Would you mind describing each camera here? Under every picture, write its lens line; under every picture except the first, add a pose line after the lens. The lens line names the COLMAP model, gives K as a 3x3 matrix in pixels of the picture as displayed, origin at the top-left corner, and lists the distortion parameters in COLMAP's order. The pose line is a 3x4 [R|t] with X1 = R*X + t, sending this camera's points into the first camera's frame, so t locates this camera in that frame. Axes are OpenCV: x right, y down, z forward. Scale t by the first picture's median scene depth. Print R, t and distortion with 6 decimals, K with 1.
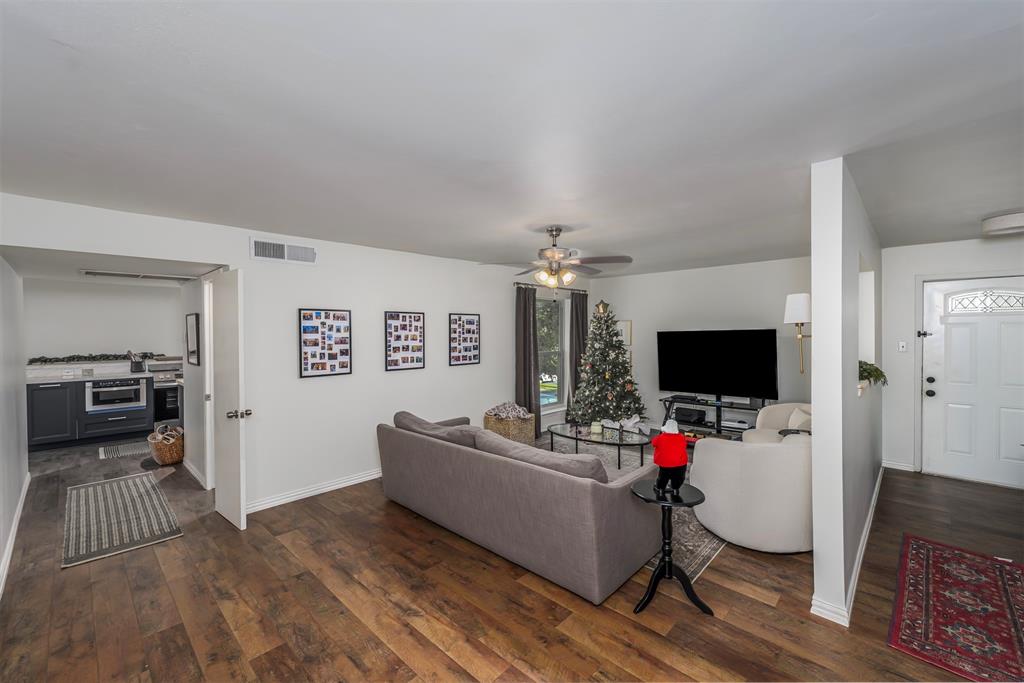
lens RADIAL K [[419.0, 0, 510.4], [0, 419.0, 338.3], [0, 0, 1]] dist [-0.011930, -0.000344]
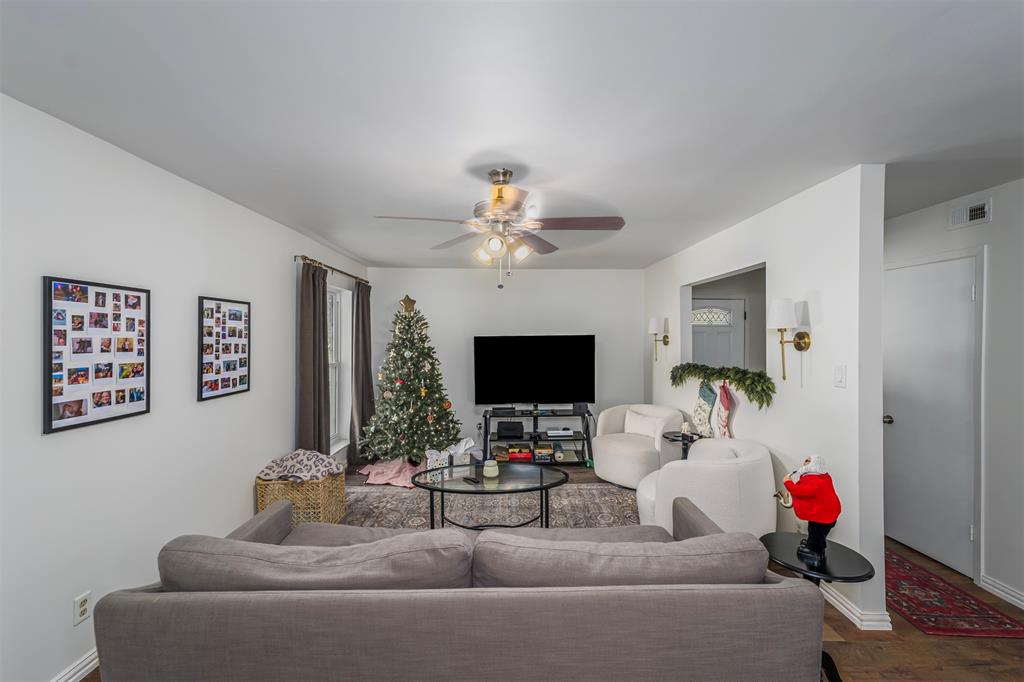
lens RADIAL K [[419.0, 0, 512.9], [0, 419.0, 337.7], [0, 0, 1]] dist [-0.011930, -0.000344]
pose [[0.711508, 0.006664, 0.702646, -0.241903], [0.003703, 0.999906, -0.013232, -0.002110], [-0.702668, 0.012017, 0.711416, 0.405949]]
